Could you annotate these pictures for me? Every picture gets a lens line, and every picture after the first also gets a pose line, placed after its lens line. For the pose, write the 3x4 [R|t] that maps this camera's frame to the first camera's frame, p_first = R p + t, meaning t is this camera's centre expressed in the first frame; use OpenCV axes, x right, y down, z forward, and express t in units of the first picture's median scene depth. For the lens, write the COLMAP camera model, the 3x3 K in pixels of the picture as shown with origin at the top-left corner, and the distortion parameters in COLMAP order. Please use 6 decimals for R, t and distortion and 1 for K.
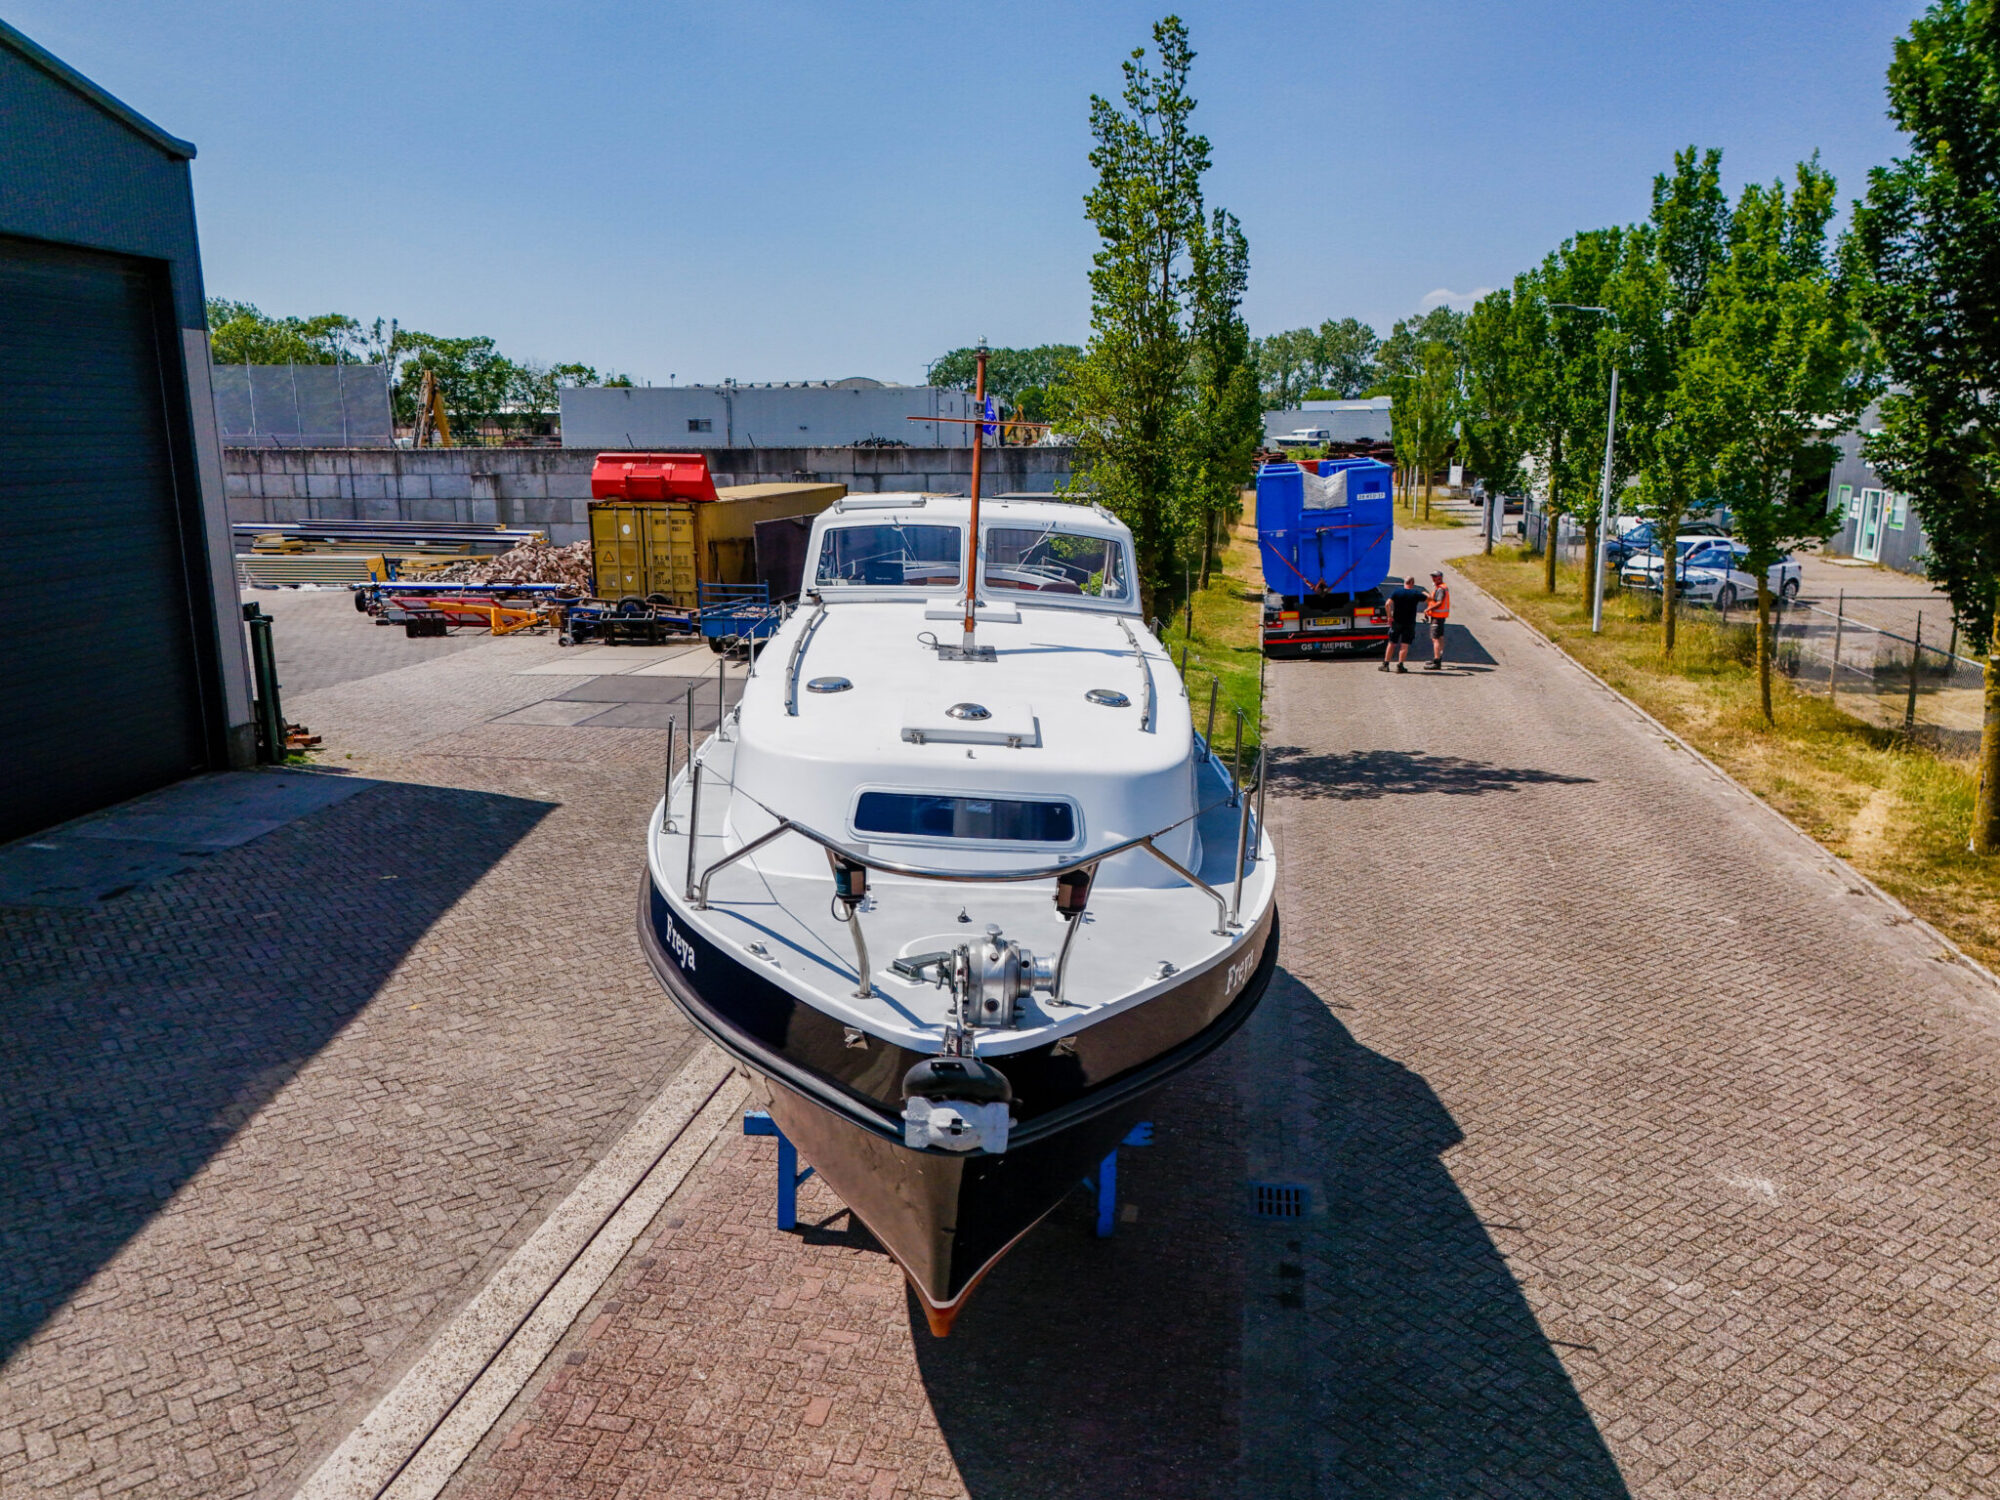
lens RADIAL K [[1485.5, 0, 1000.1], [0, 1485.5, 759.0], [0, 0, 1]] dist [0.067792, -0.064641]
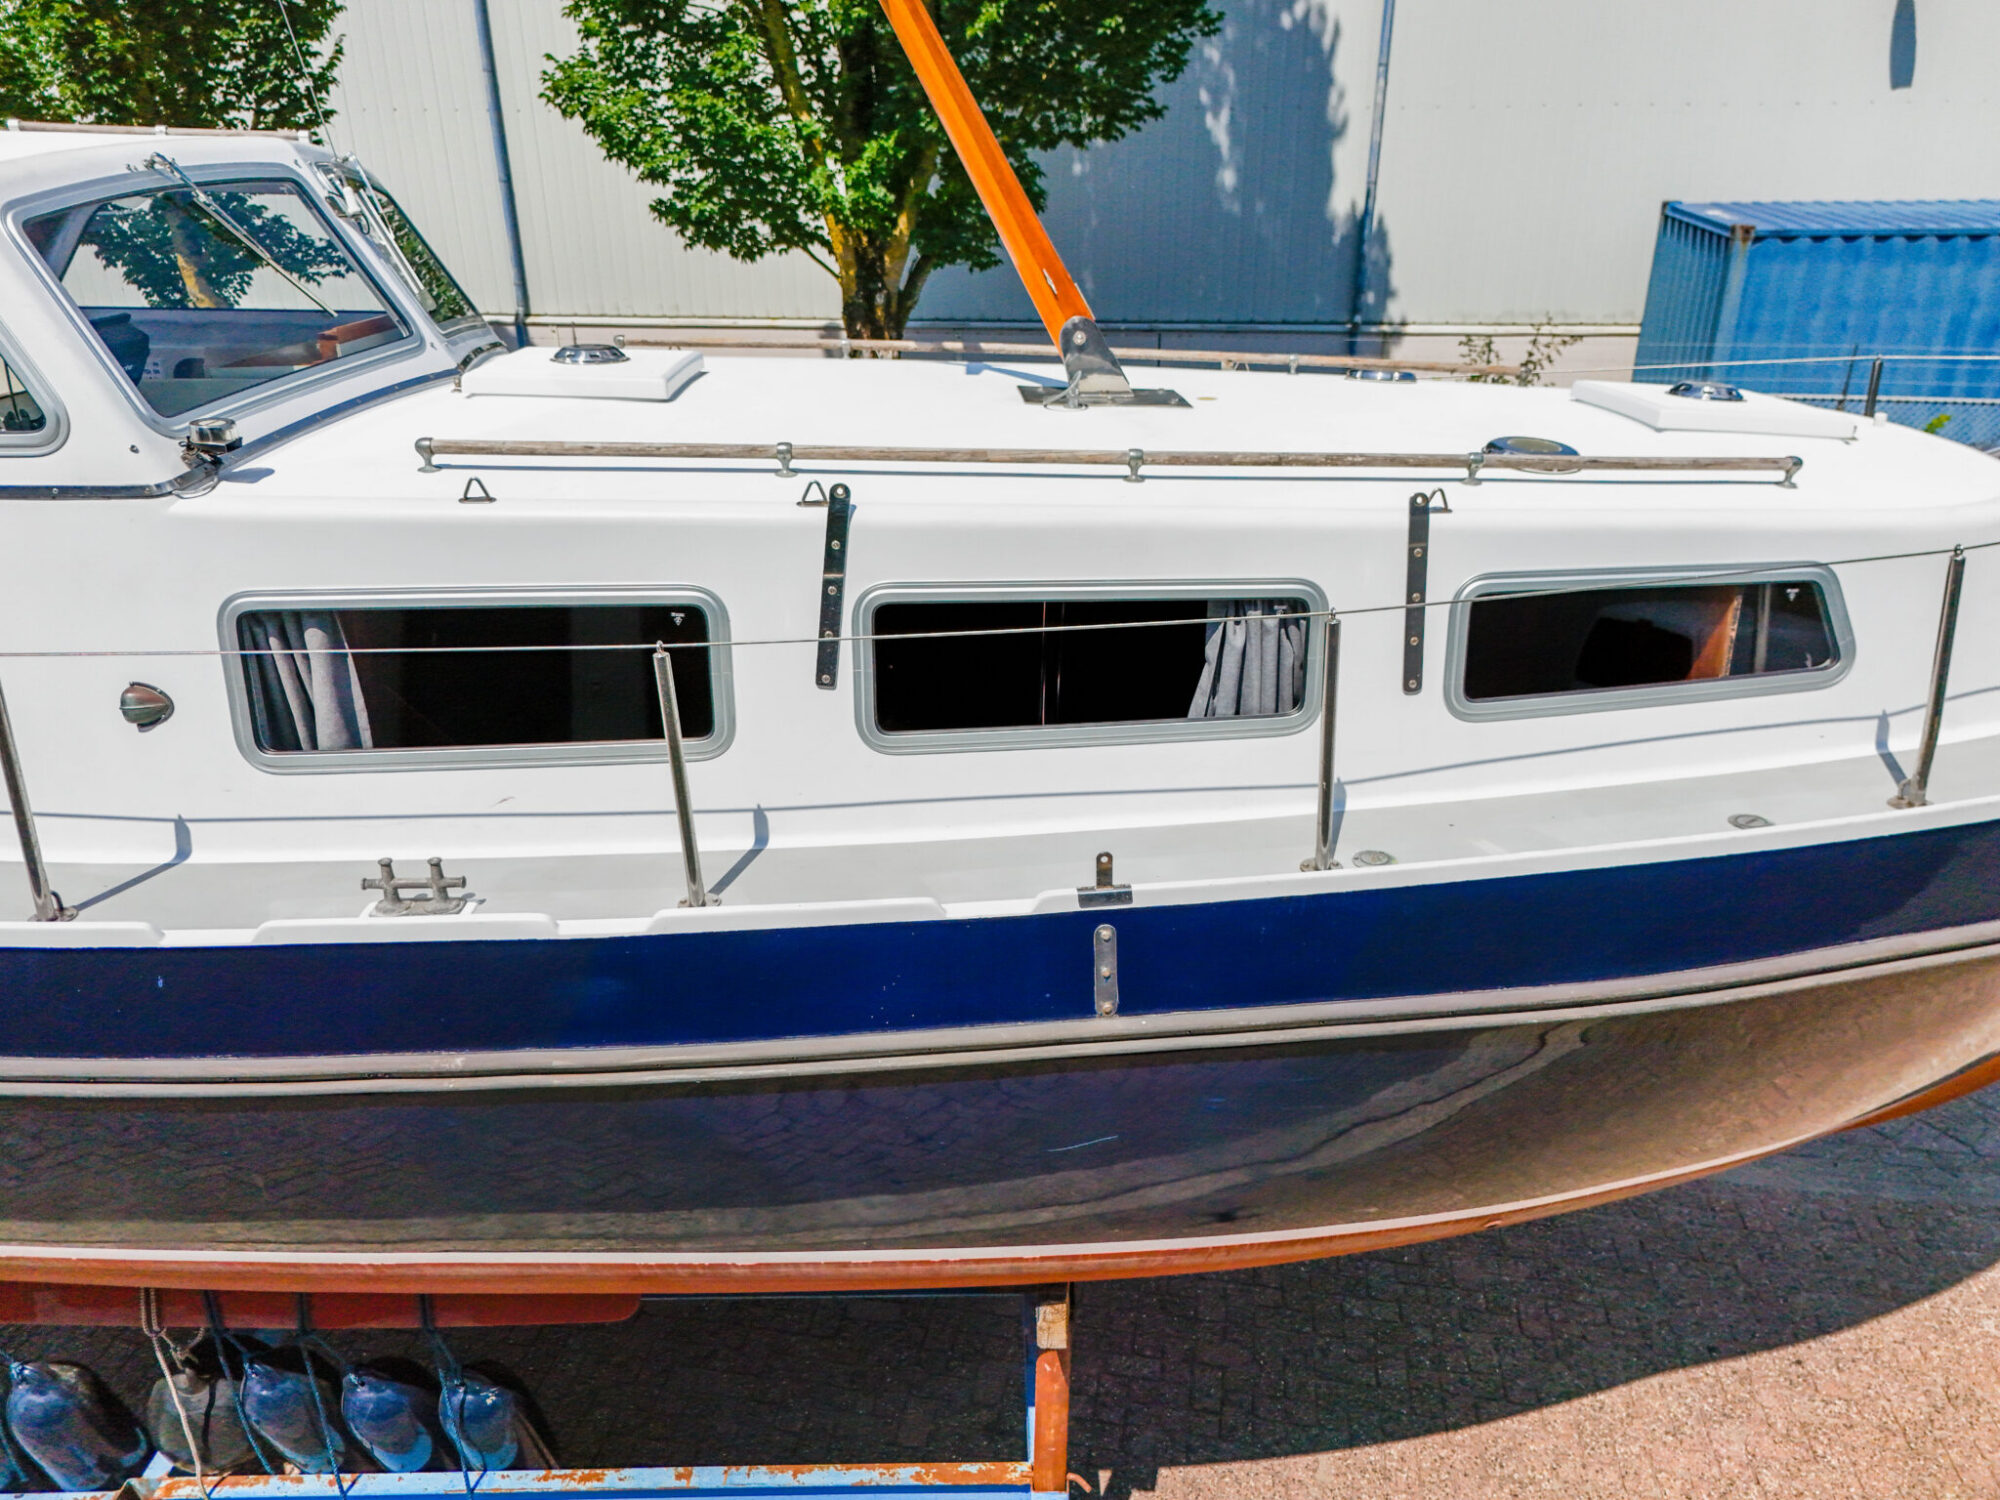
lens RADIAL K [[1485.5, 0, 999.2], [0, 1485.5, 749.6], [0, 0, 1]] dist [0.067792, -0.064641]
pose [[-0.009823, -0.408459, 0.912724, -0.207313], [0.223466, 0.888787, 0.400151, -0.068890], [-0.974662, 0.207893, 0.082546, 0.404994]]
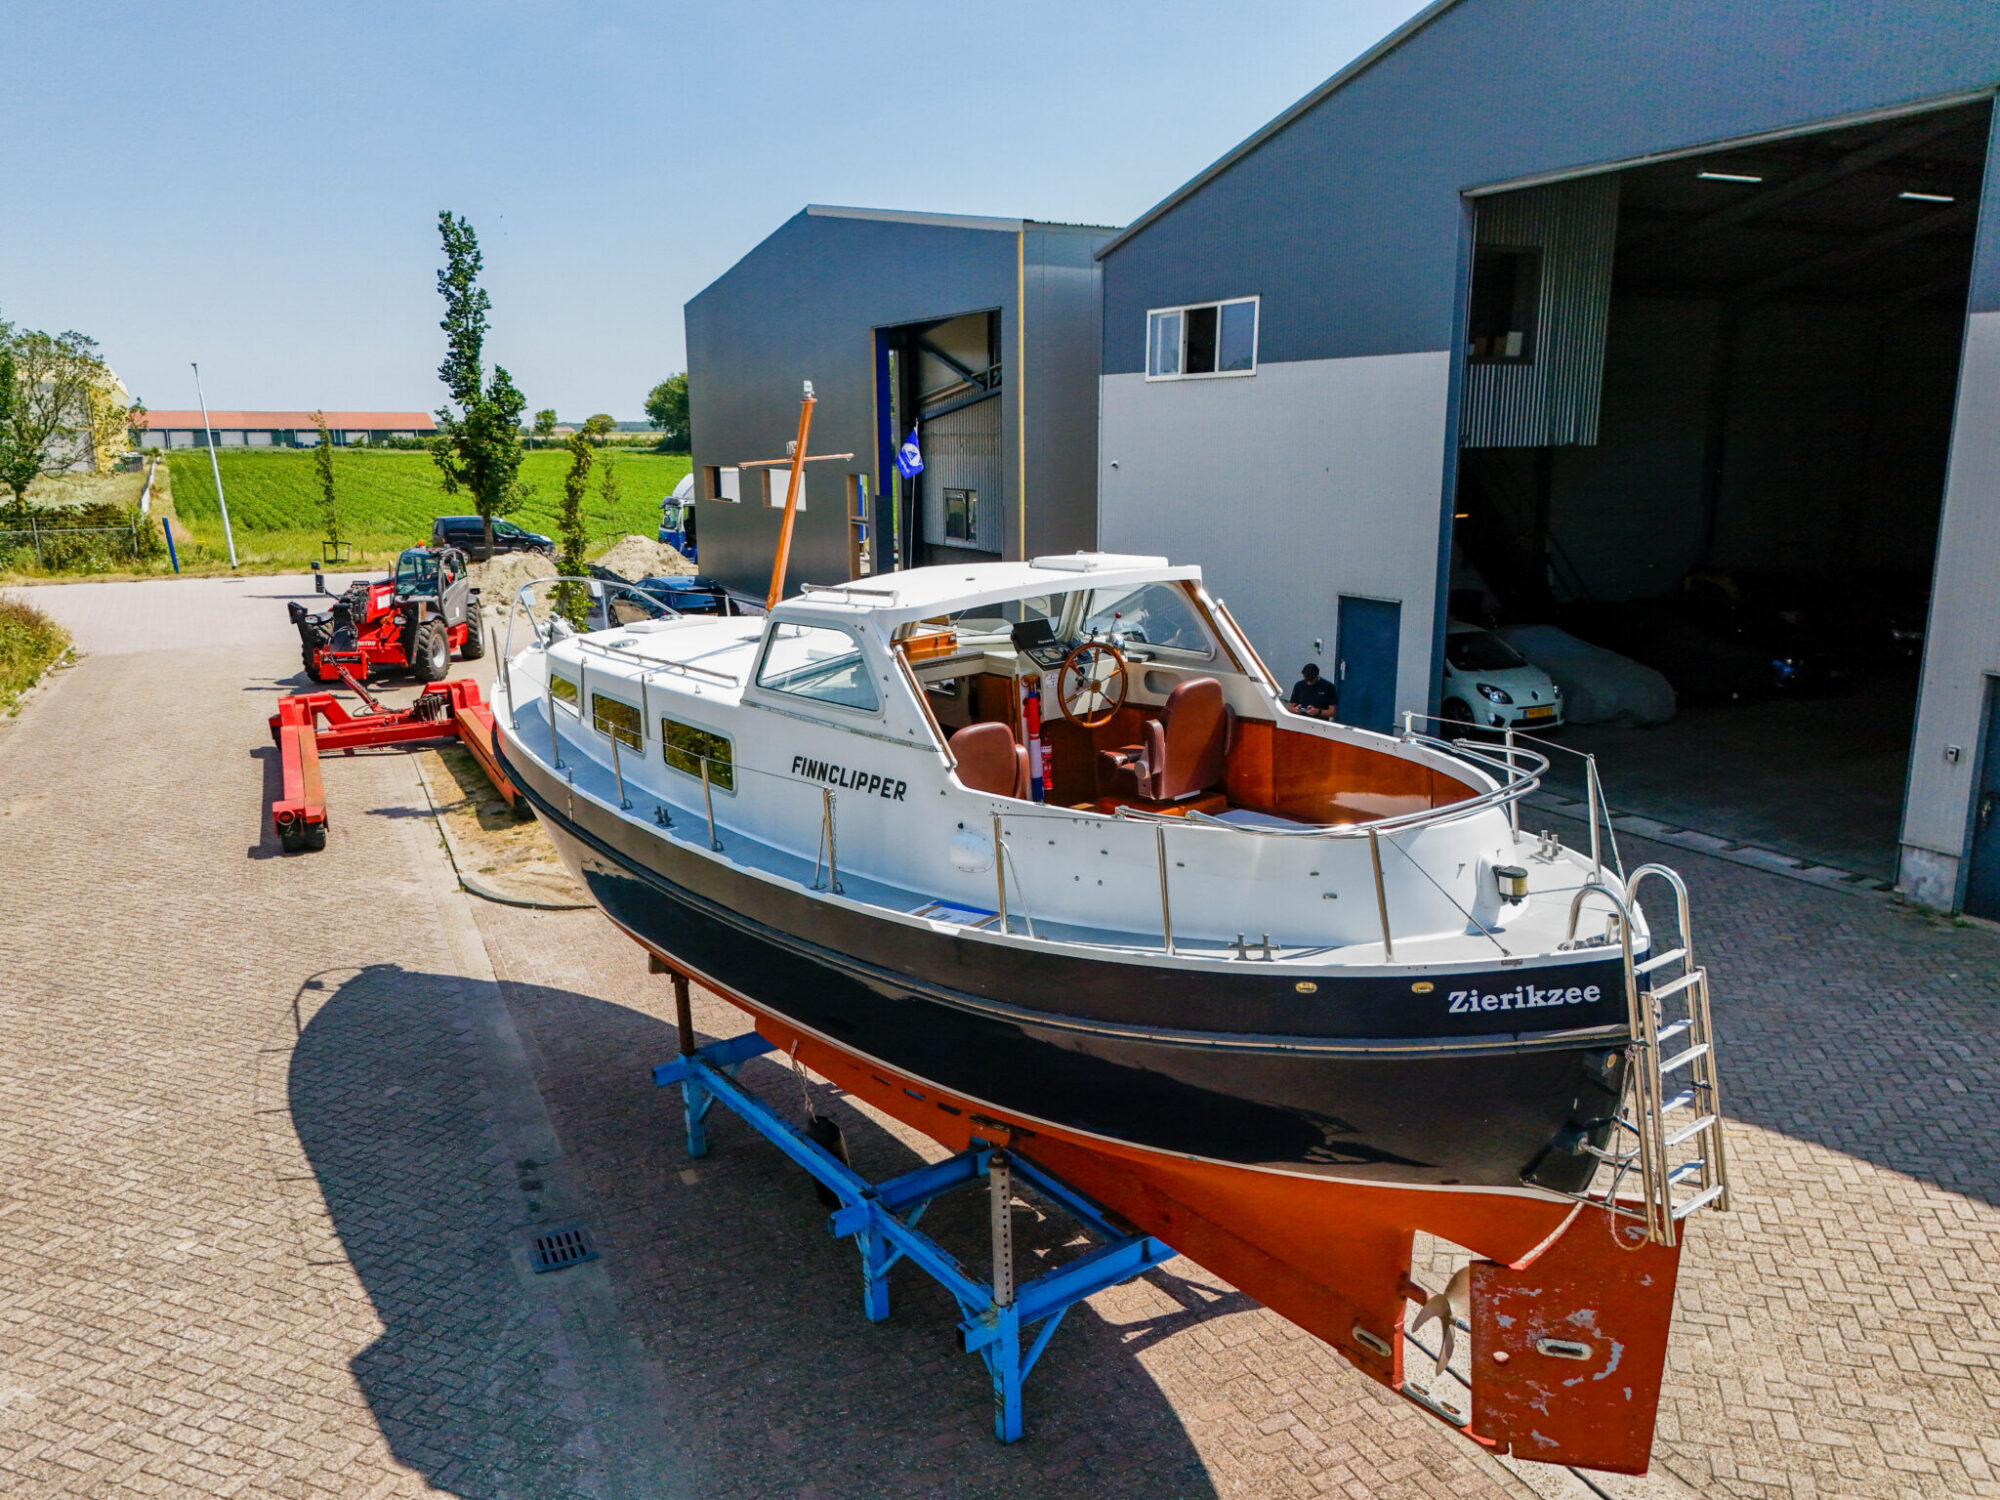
lens RADIAL K [[1485.5, 0, 999.5], [0, 1485.5, 760.5], [0, 0, 1]] dist [0.067792, -0.064641]
pose [[-0.820113, 0.133864, -0.556322, 0.216123], [-0.113987, 0.914543, 0.388096, -0.197597], [0.560733, 0.381696, -0.734770, 0.835094]]
